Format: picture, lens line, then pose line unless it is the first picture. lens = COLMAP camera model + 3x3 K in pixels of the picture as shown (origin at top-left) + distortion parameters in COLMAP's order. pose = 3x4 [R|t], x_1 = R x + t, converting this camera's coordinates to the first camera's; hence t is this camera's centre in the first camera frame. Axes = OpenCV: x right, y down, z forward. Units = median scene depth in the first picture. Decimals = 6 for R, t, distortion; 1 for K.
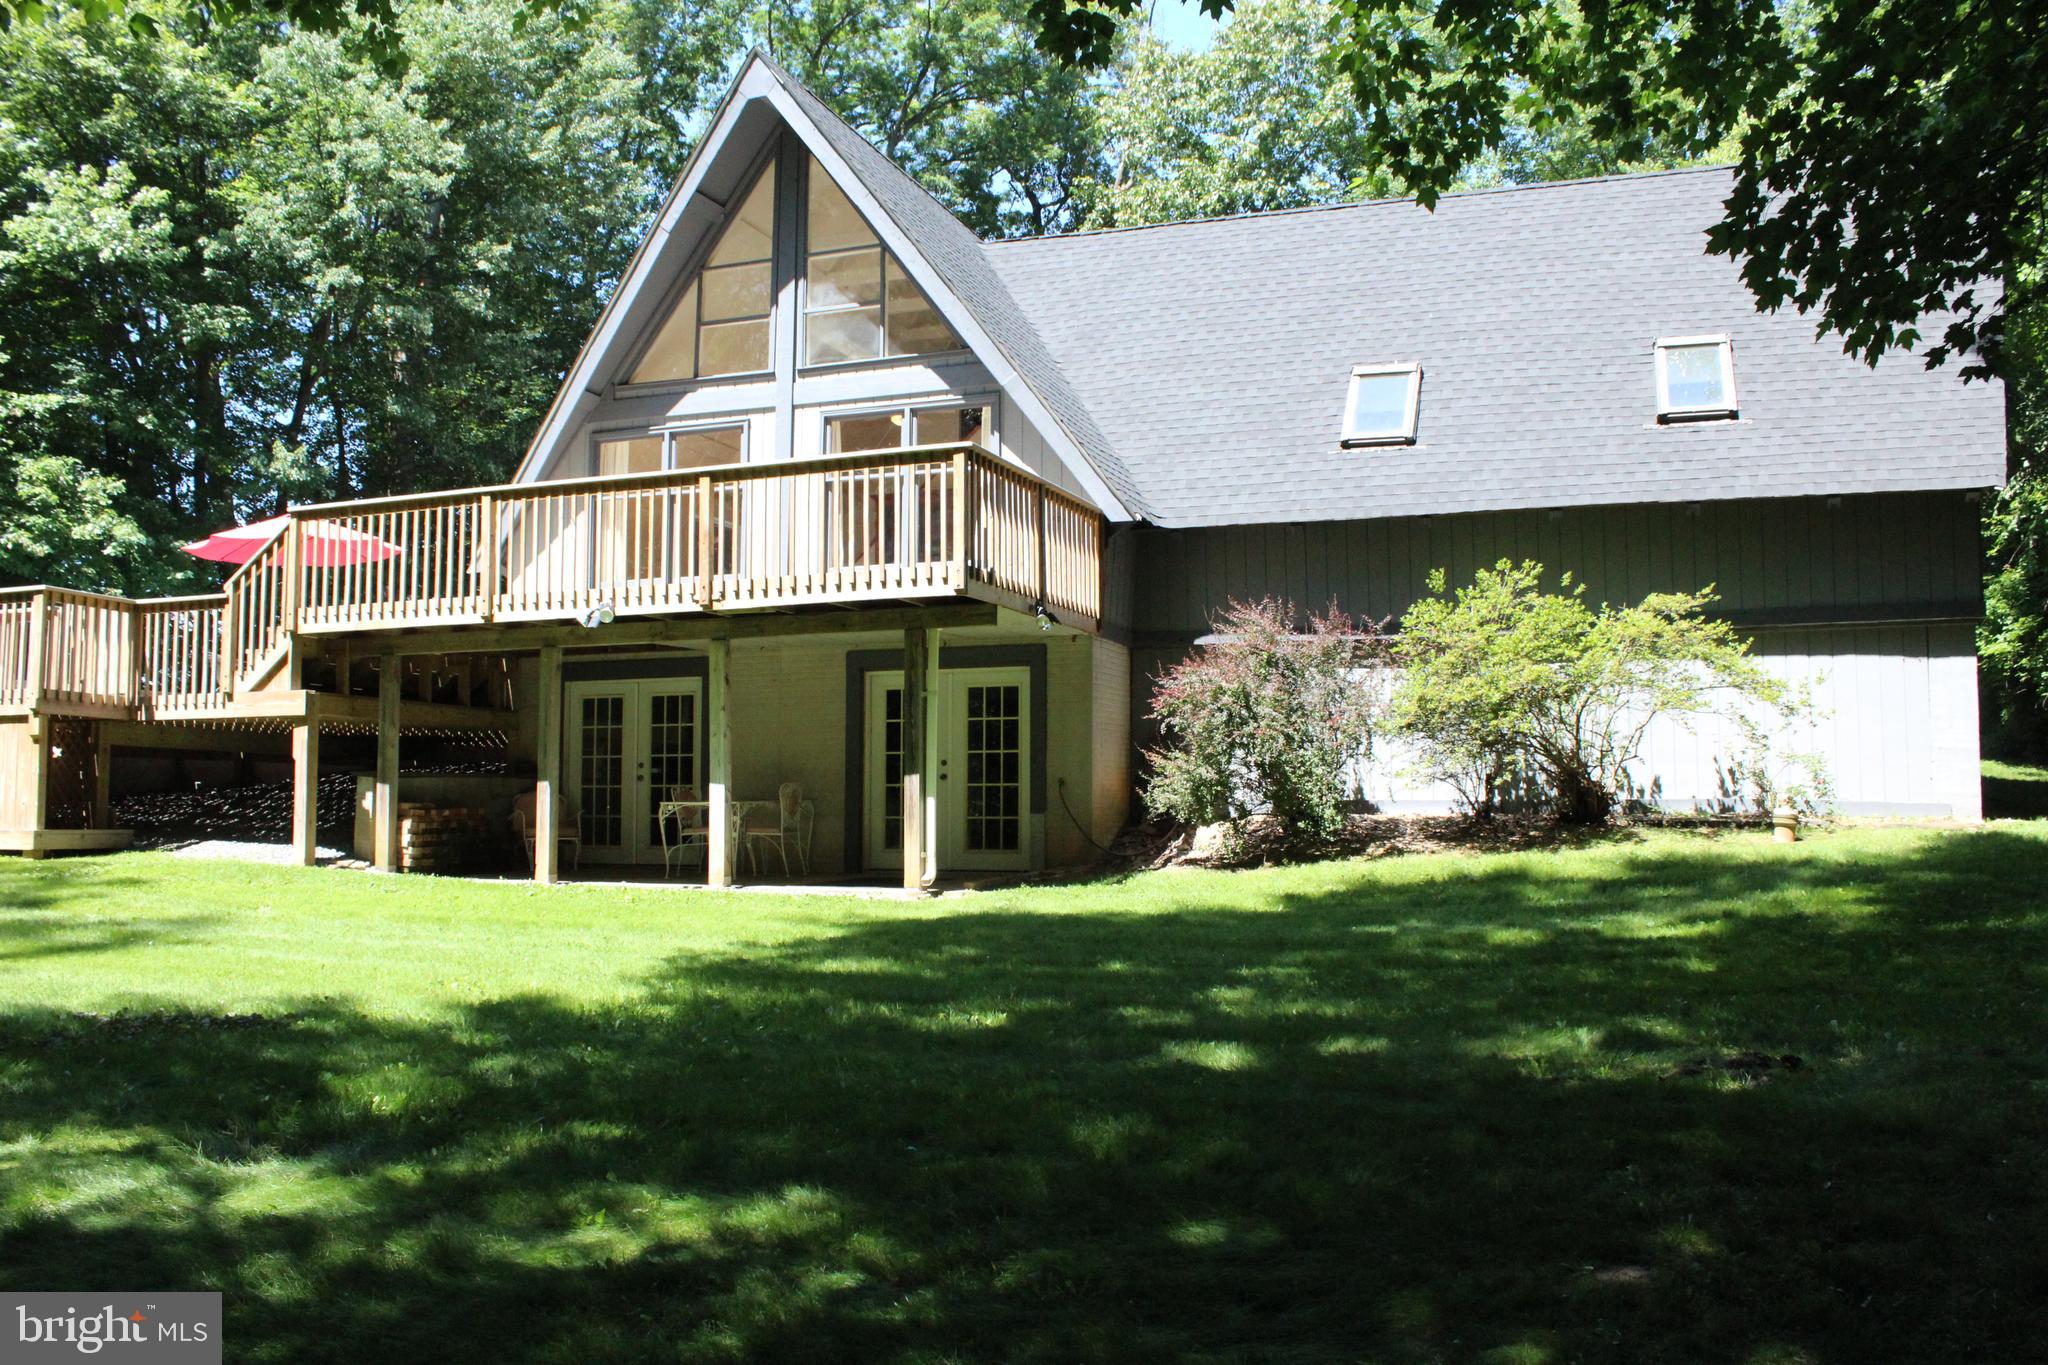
lens RADIAL K [[1779.6, 0, 1024.0], [0, 1779.6, 682.5], [0, 0, 1]] dist [-0.059375, -0.004515]
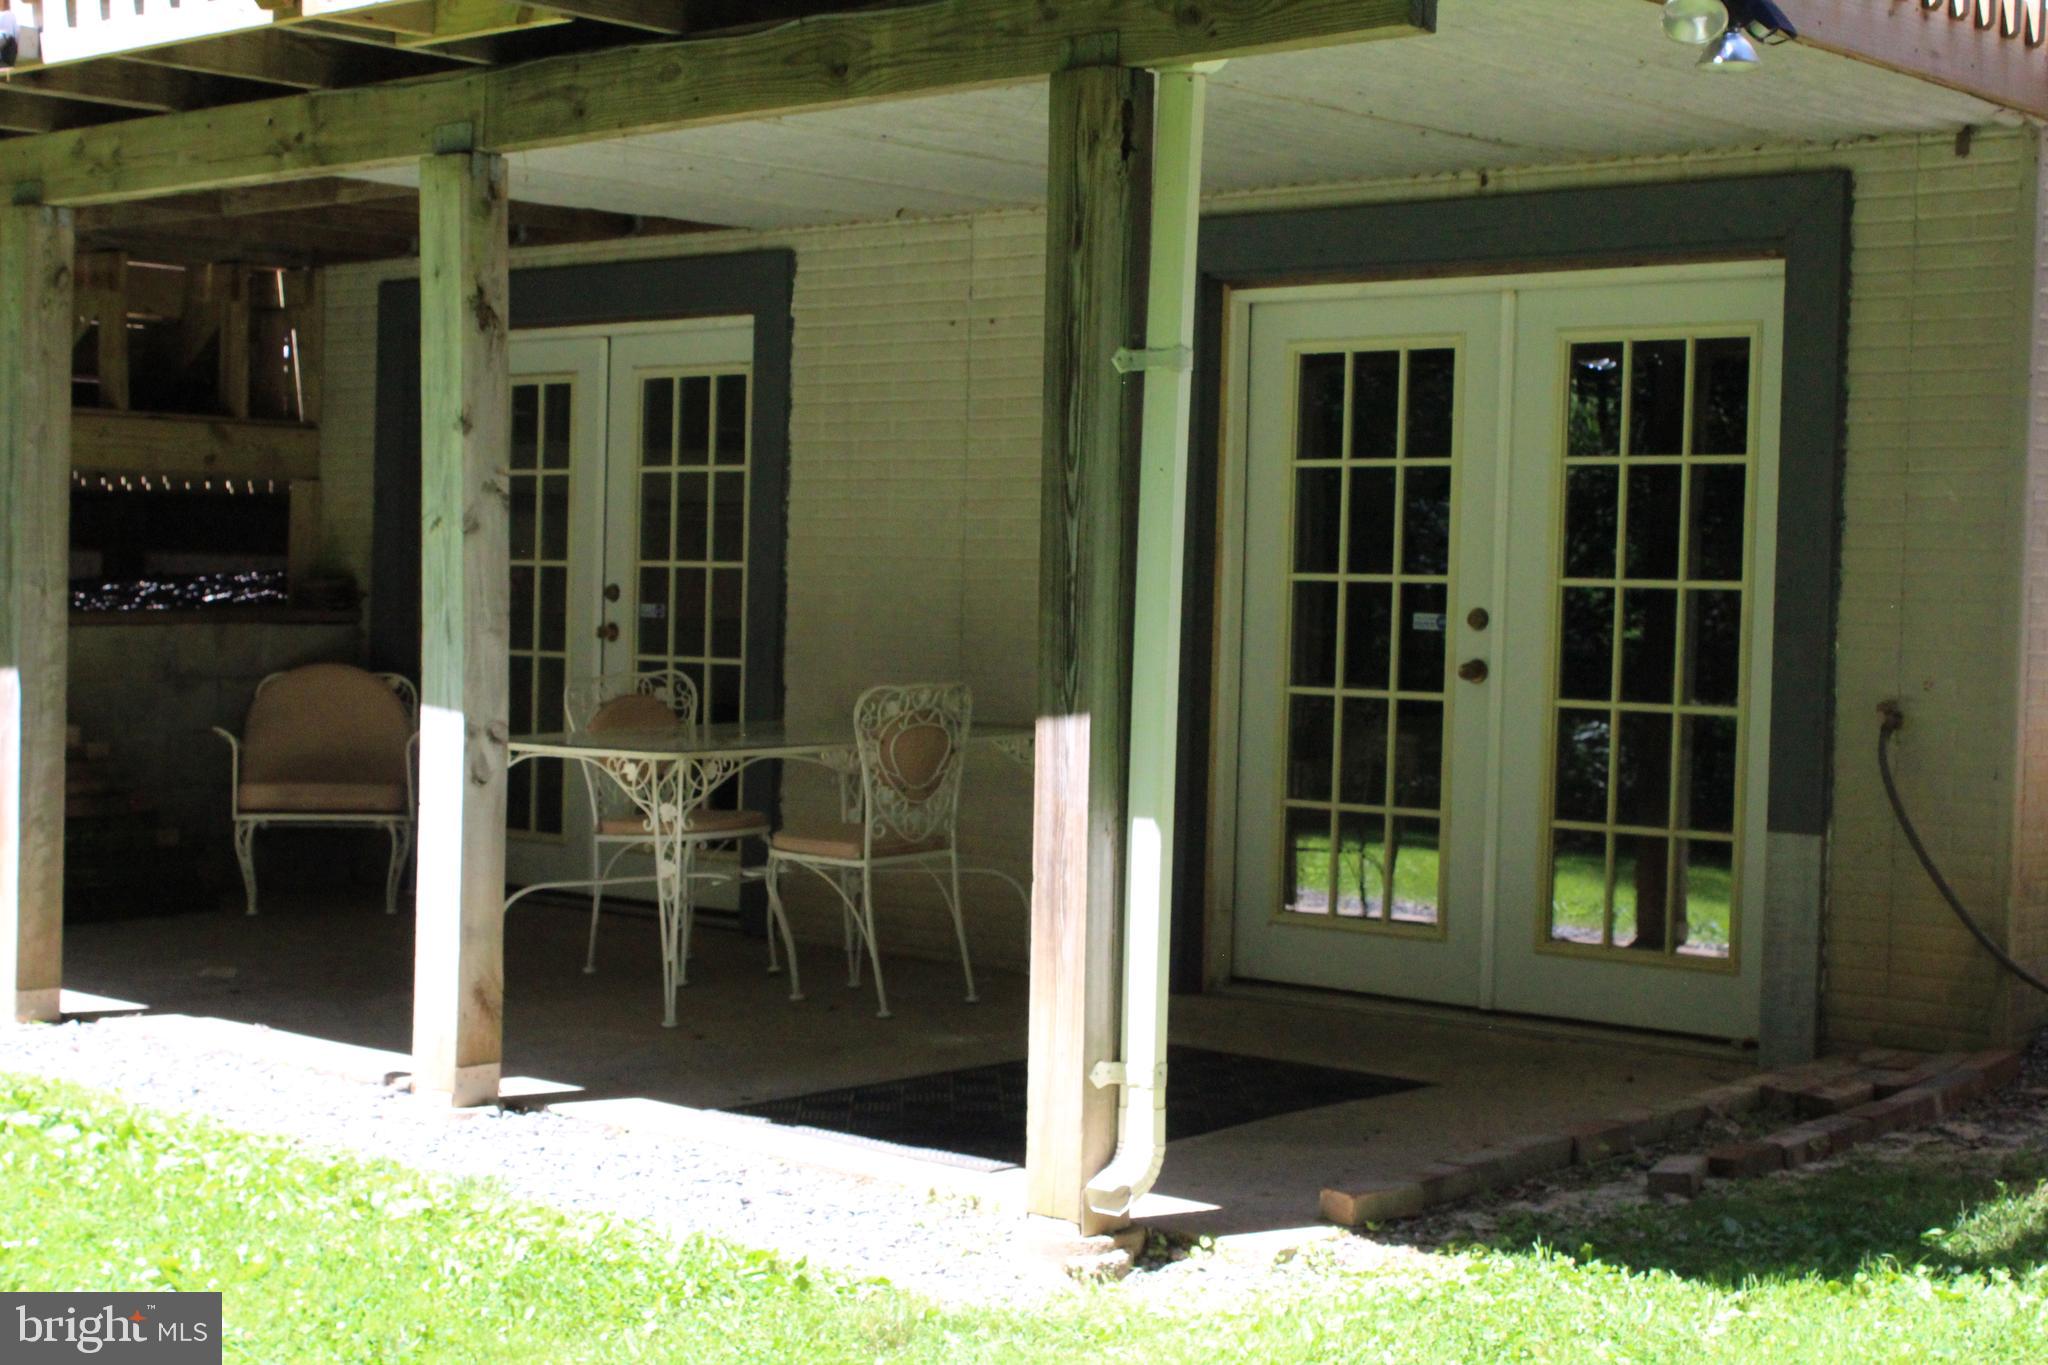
lens RADIAL K [[3093.7, 0, 1024.0], [0, 3093.7, 682.5], [0, 0, 1]] dist [0.006160, 0.022837]
pose [[0.934346, 0.034389, -0.354704, 0.061346], [0.001702, 0.994891, 0.100941, 0.006606], [0.356363, -0.094917, 0.929514, 0.547145]]
